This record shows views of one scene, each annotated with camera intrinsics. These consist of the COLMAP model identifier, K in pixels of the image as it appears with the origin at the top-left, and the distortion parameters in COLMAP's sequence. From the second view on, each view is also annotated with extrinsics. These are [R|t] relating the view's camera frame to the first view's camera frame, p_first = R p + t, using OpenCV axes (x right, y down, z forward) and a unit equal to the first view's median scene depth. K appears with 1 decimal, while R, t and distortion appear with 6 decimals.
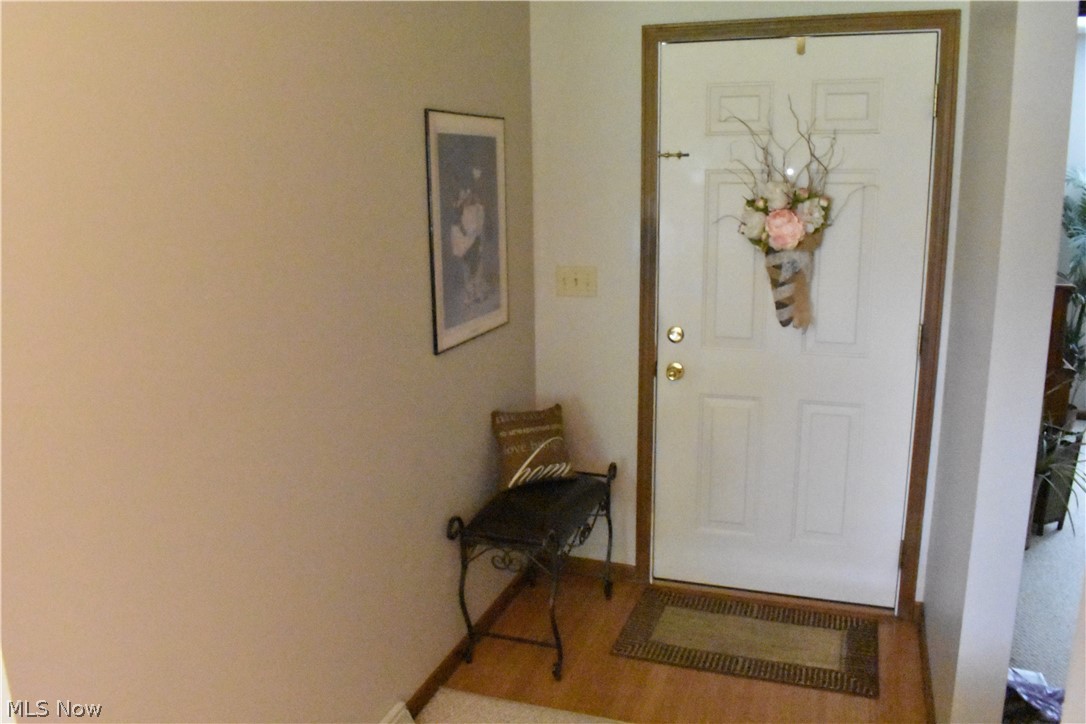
lens RADIAL K [[853.9, 0, 546.9], [0, 853.9, 359.7], [0, 0, 1]] dist [-0.092733, 0.010150]
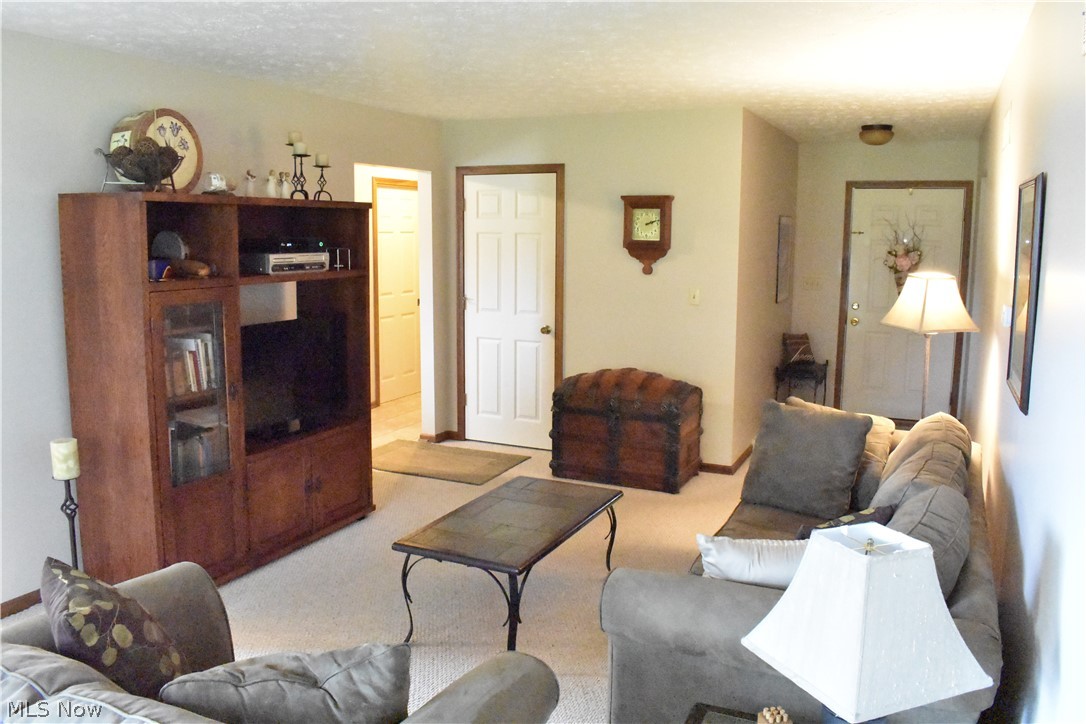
lens RADIAL K [[853.9, 0, 540.7], [0, 853.9, 362.5], [0, 0, 1]] dist [-0.092733, 0.010150]
pose [[0.995510, 0.033111, -0.088679, -0.558844], [-0.038721, 0.997305, -0.062310, 0.336401], [0.086377, 0.065464, 0.994109, -1.549104]]
